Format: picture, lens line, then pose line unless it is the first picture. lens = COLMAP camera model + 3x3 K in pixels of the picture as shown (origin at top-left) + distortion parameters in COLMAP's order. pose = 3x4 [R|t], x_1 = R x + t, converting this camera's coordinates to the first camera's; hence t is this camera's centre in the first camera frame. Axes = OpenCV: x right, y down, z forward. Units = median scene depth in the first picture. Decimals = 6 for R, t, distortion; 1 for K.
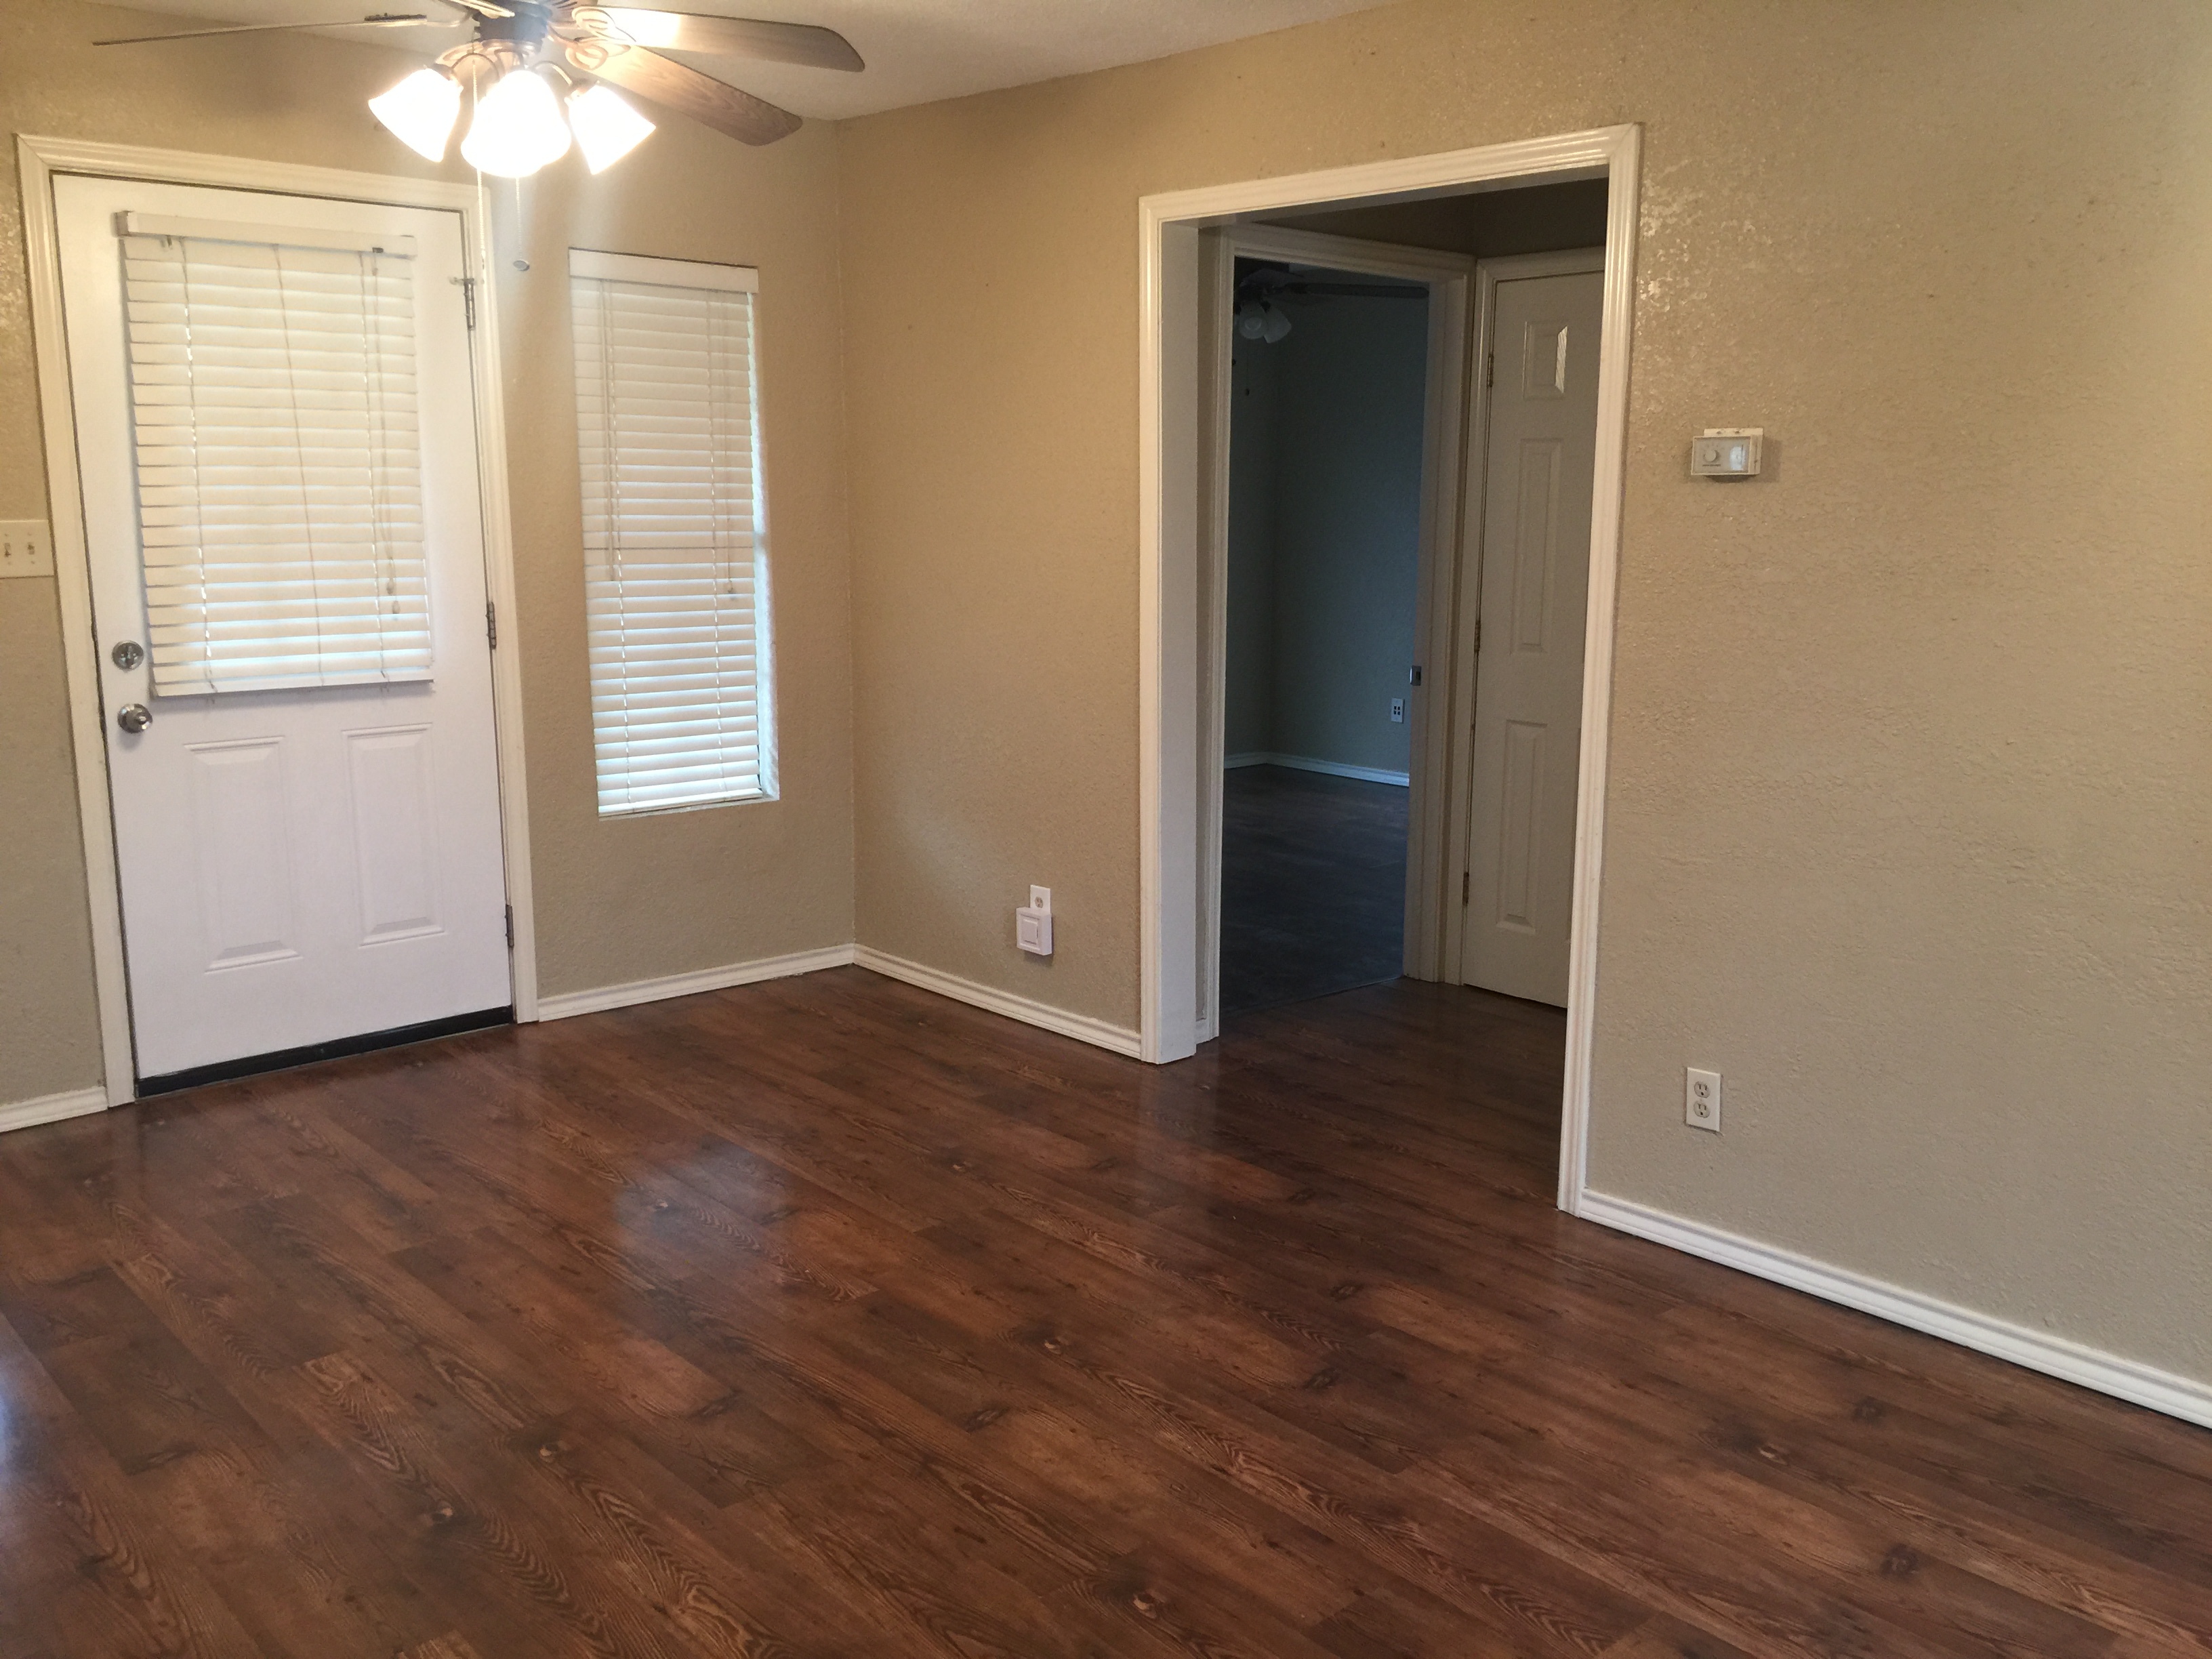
lens RADIAL K [[1878.8, 0, 1106.8], [0, 1878.8, 827.6], [0, 0, 1]] dist [-0.009730, -0.004548]
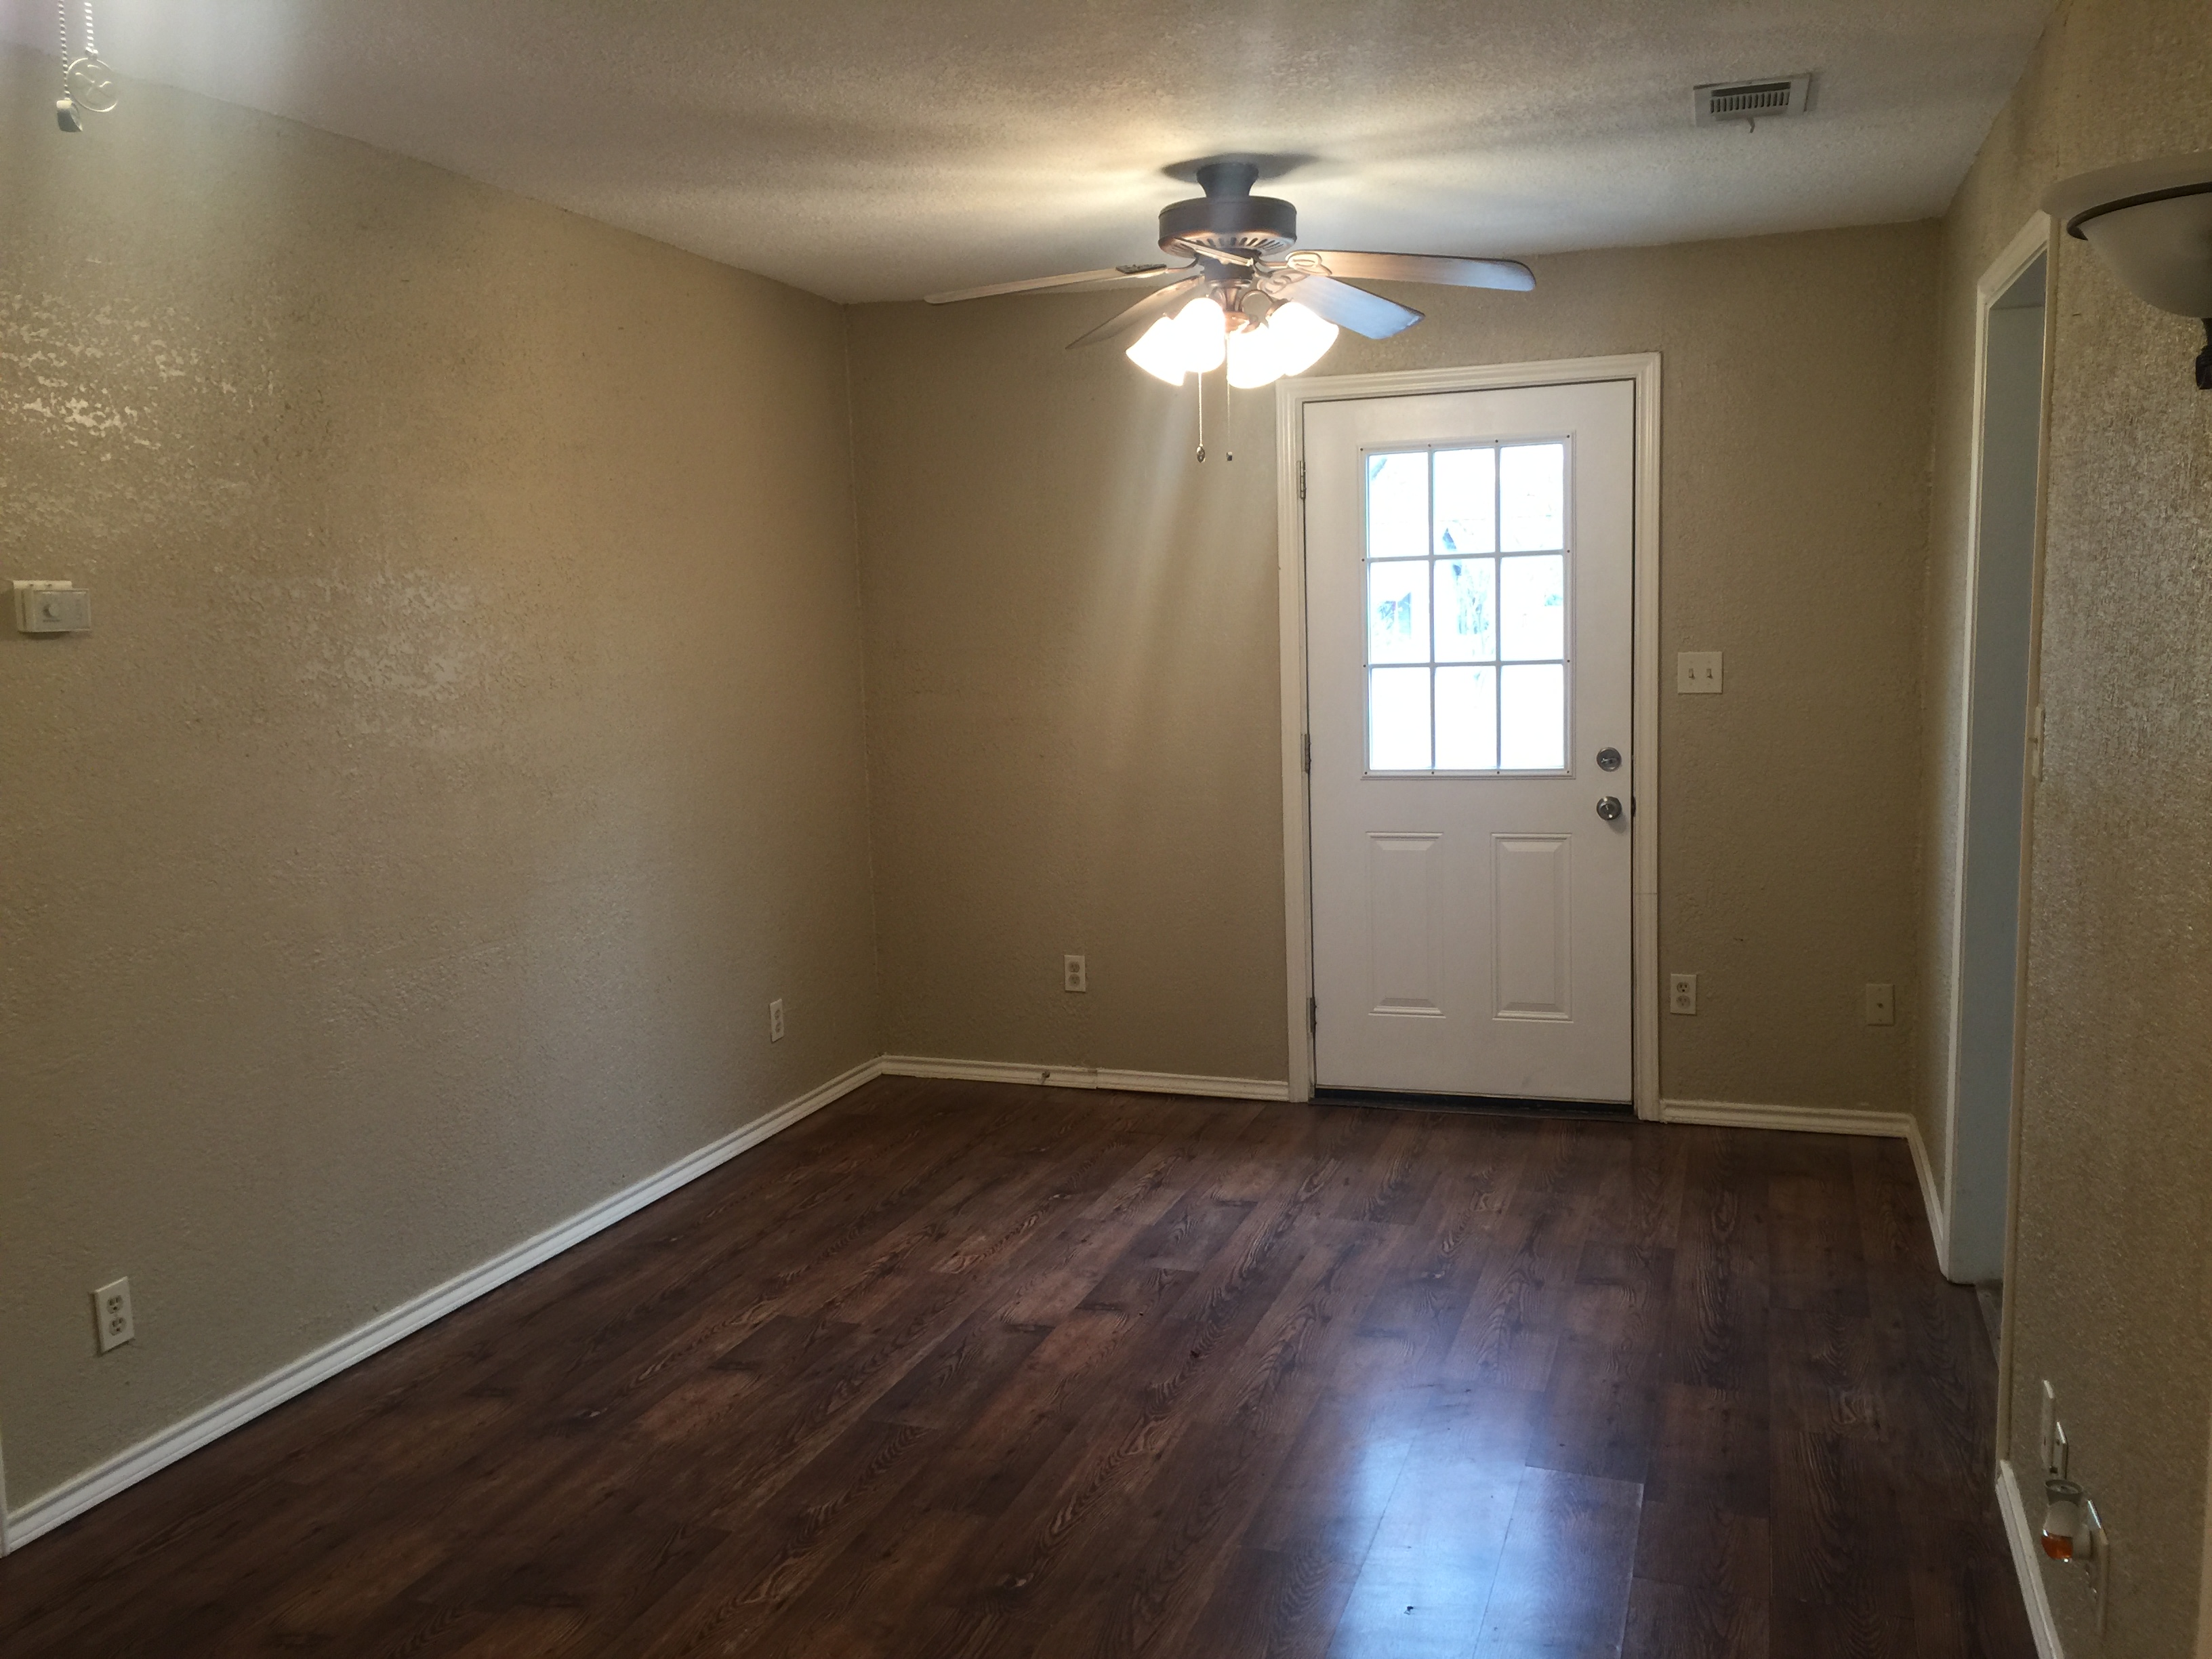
lens RADIAL K [[1878.8, 0, 1106.2], [0, 1878.8, 834.0], [0, 0, 1]] dist [-0.009730, -0.004548]
pose [[-0.493708, -0.104962, 0.863270, -0.831262], [0.161005, 0.964495, 0.209349, -0.235644], [-0.854594, 0.242349, -0.459279, 1.178113]]
